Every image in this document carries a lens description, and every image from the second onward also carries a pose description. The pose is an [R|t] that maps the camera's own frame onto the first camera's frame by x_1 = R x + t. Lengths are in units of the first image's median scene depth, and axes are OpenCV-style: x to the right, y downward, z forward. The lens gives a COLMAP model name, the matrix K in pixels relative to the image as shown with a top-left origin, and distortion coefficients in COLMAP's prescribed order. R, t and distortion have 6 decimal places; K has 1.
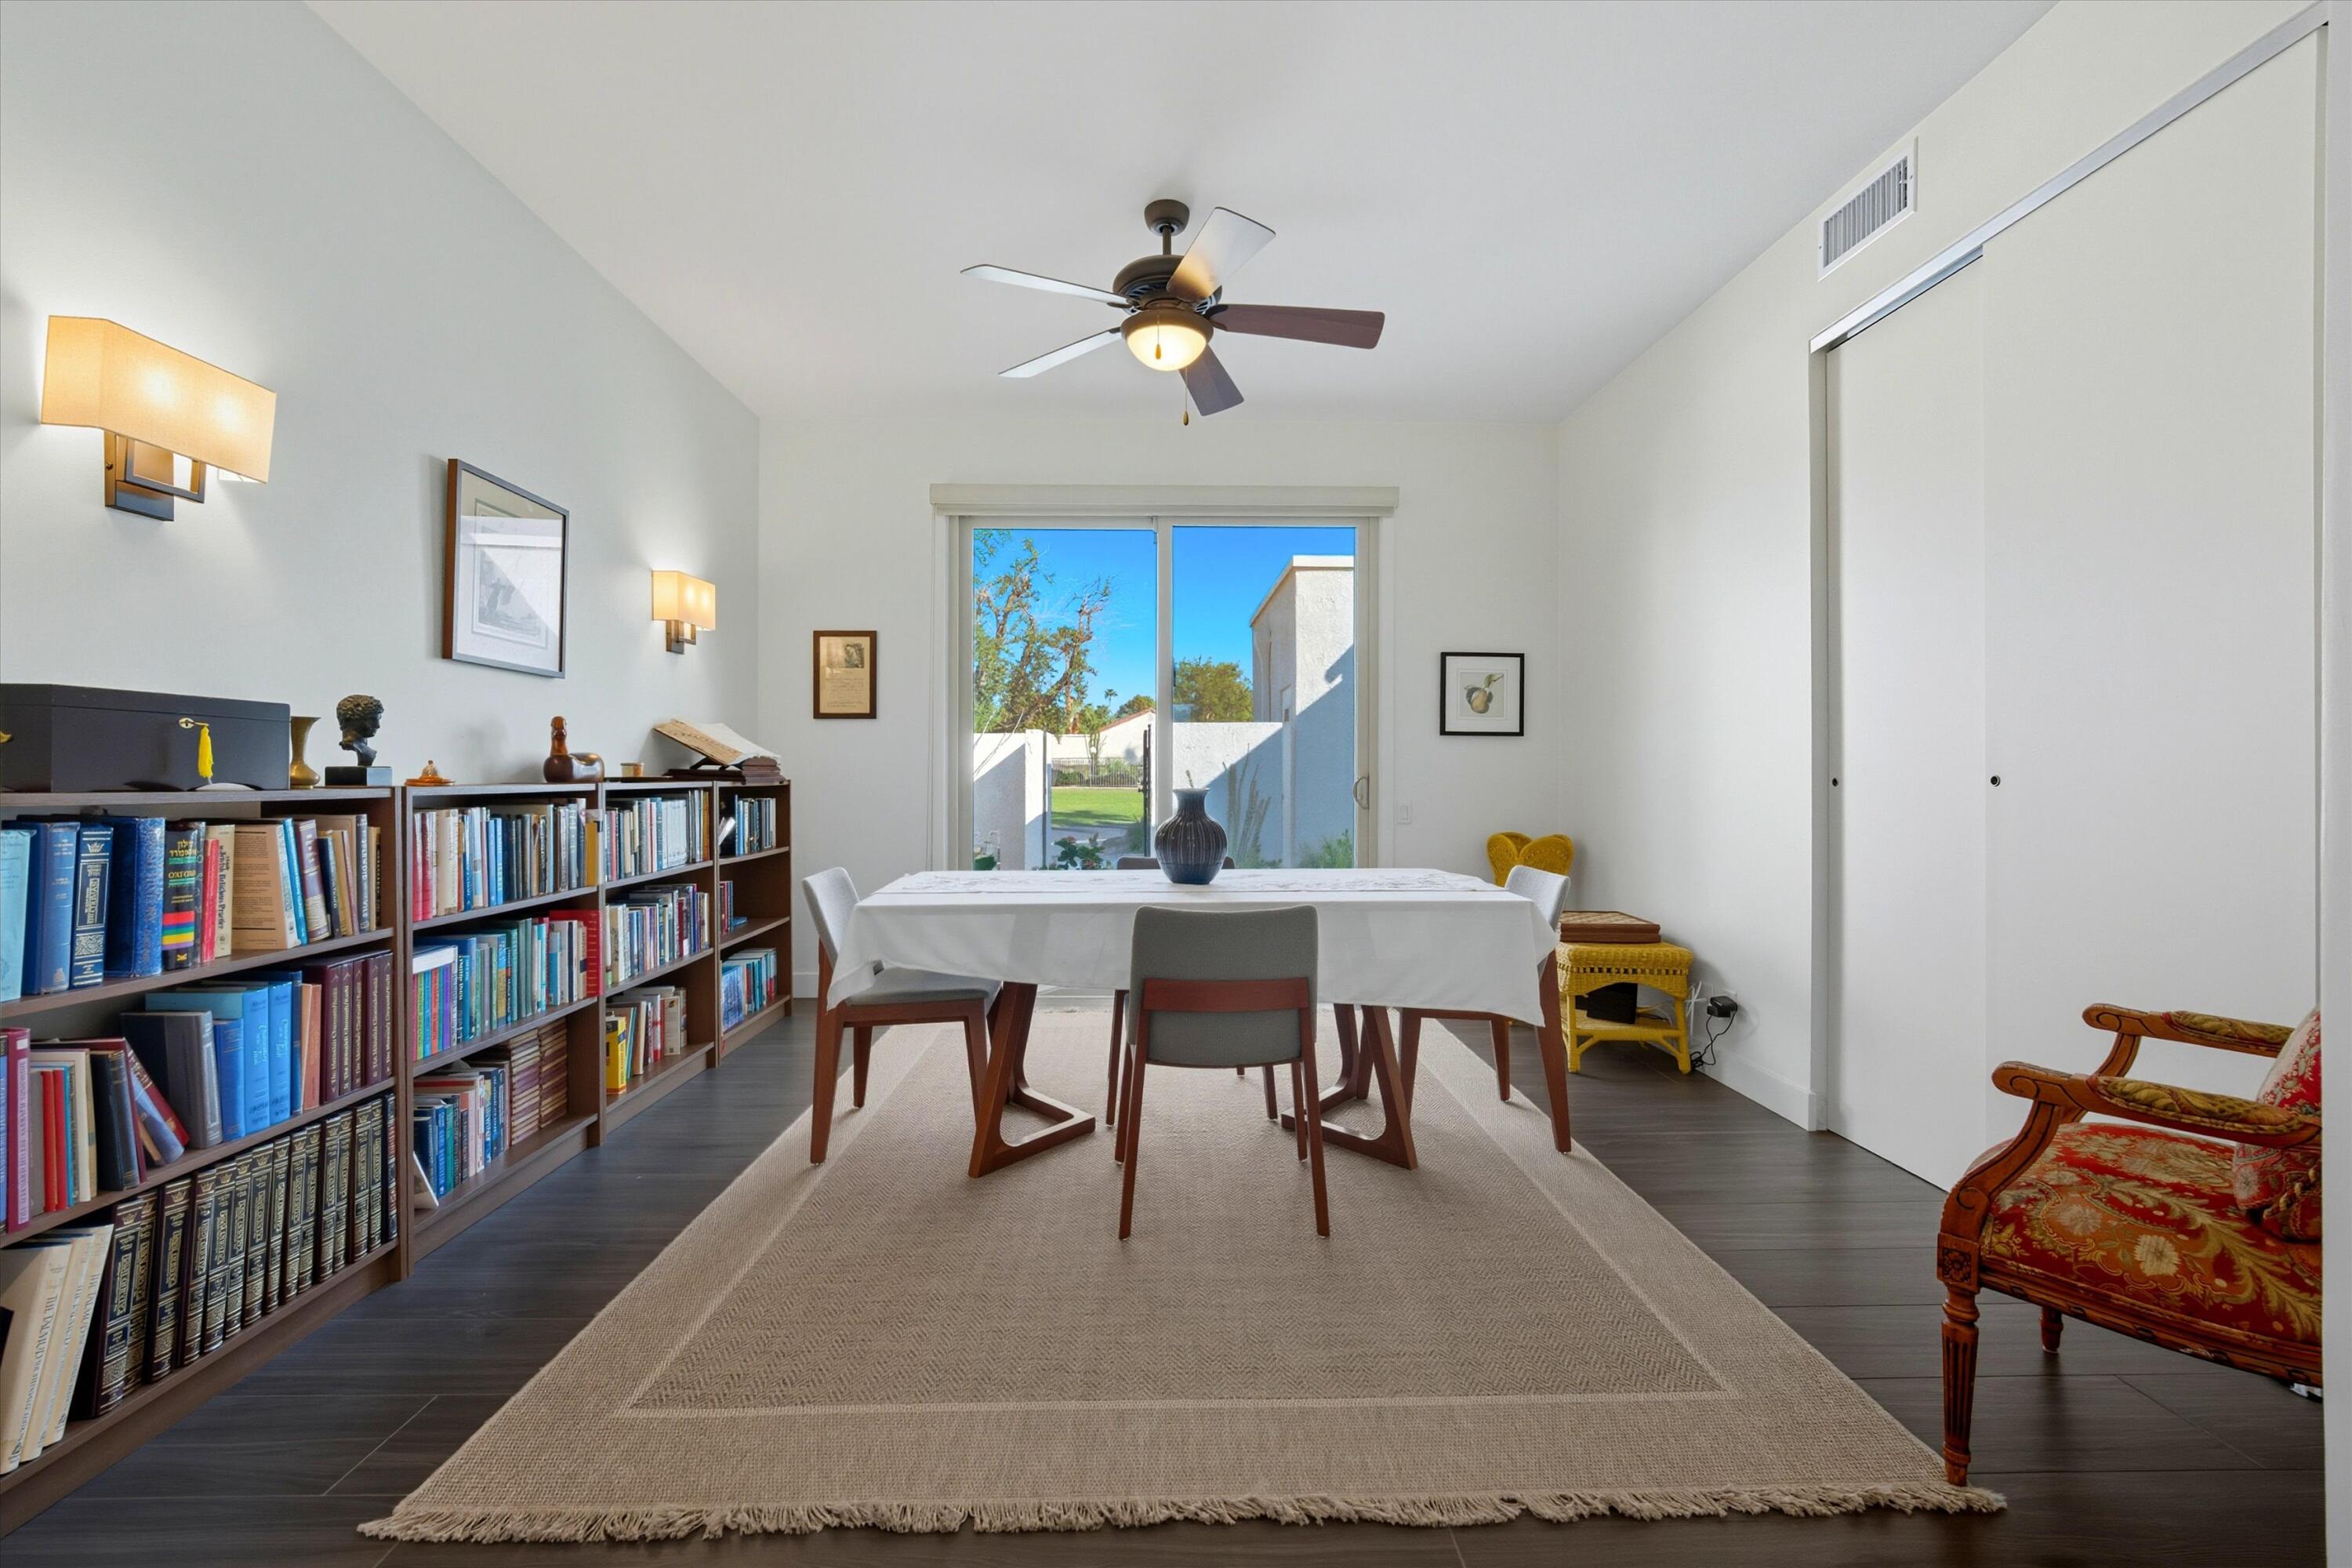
lens RADIAL K [[1071.4, 0, 1173.9], [0, 1071.4, 785.3], [0, 0, 1]] dist [0.003121, 0.000262]
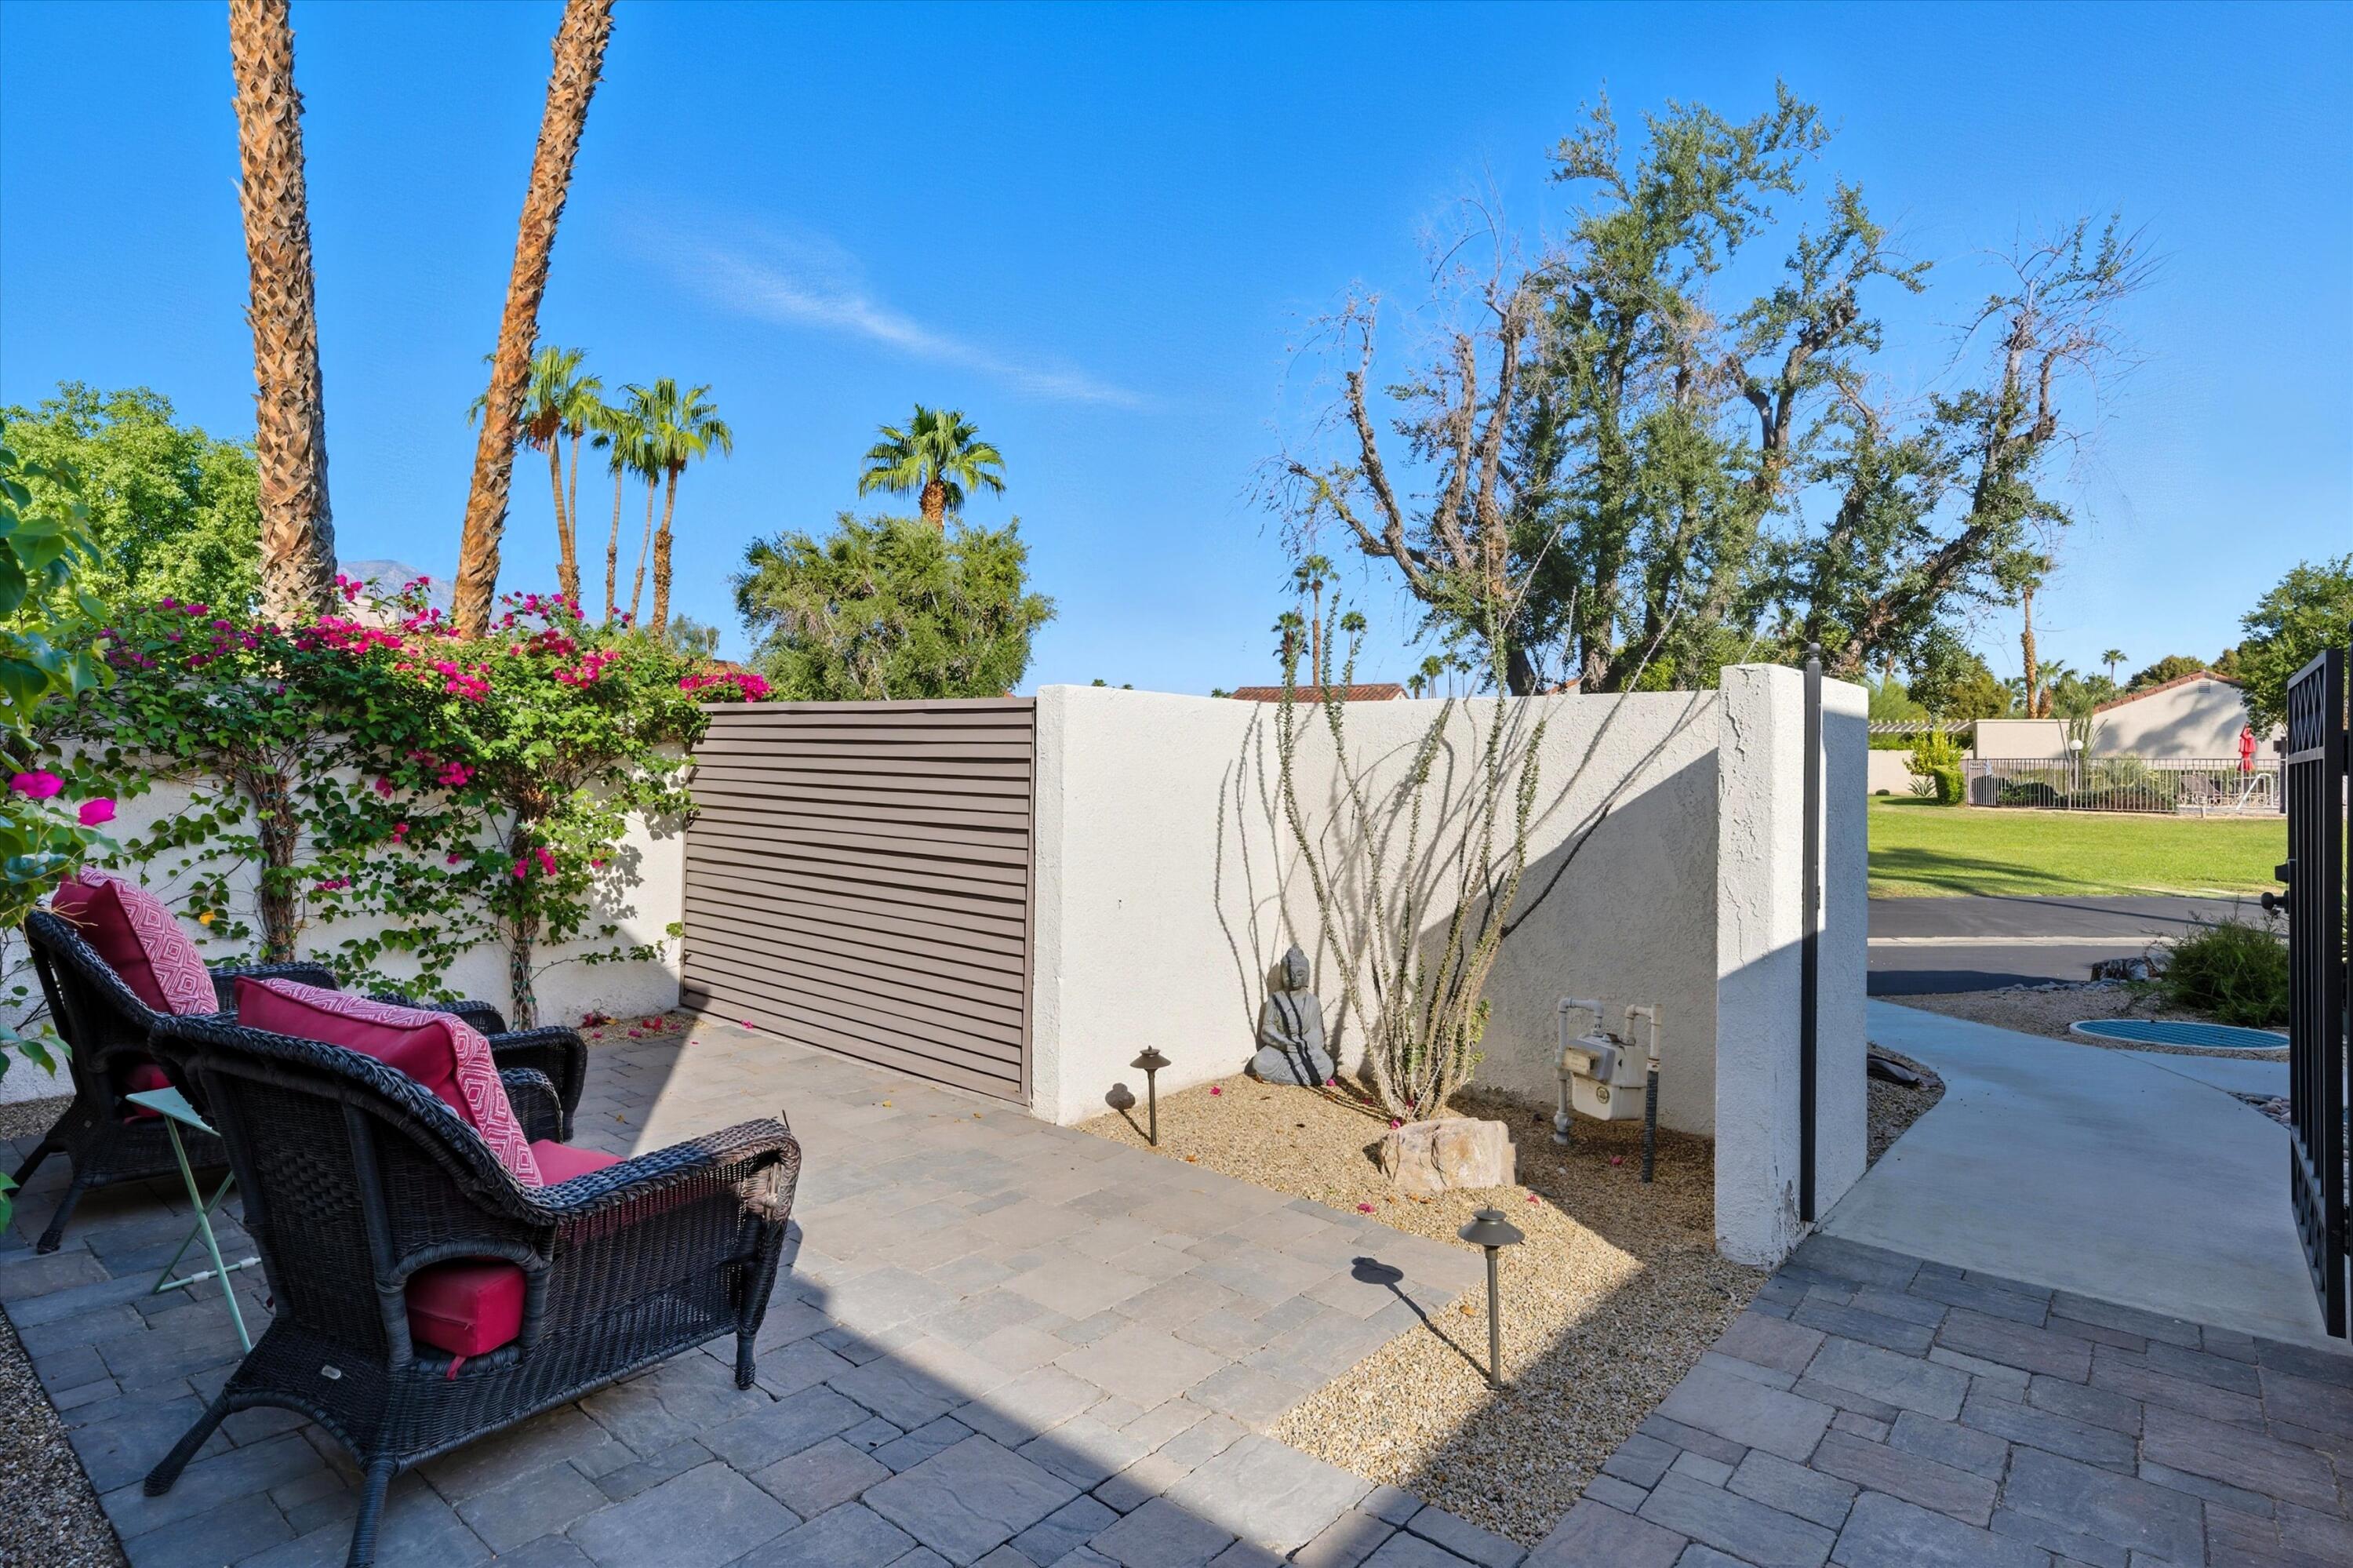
lens RADIAL K [[1198.1, 0, 1175.6], [0, 1198.1, 765.1], [0, 0, 1]] dist [0.016858, 0.000351]
pose [[0.753269, 0.006176, -0.657684, -0.556784], [-0.016223, 0.999826, -0.009192, -0.322490], [0.657512, 0.017594, 0.753238, 8.404229]]
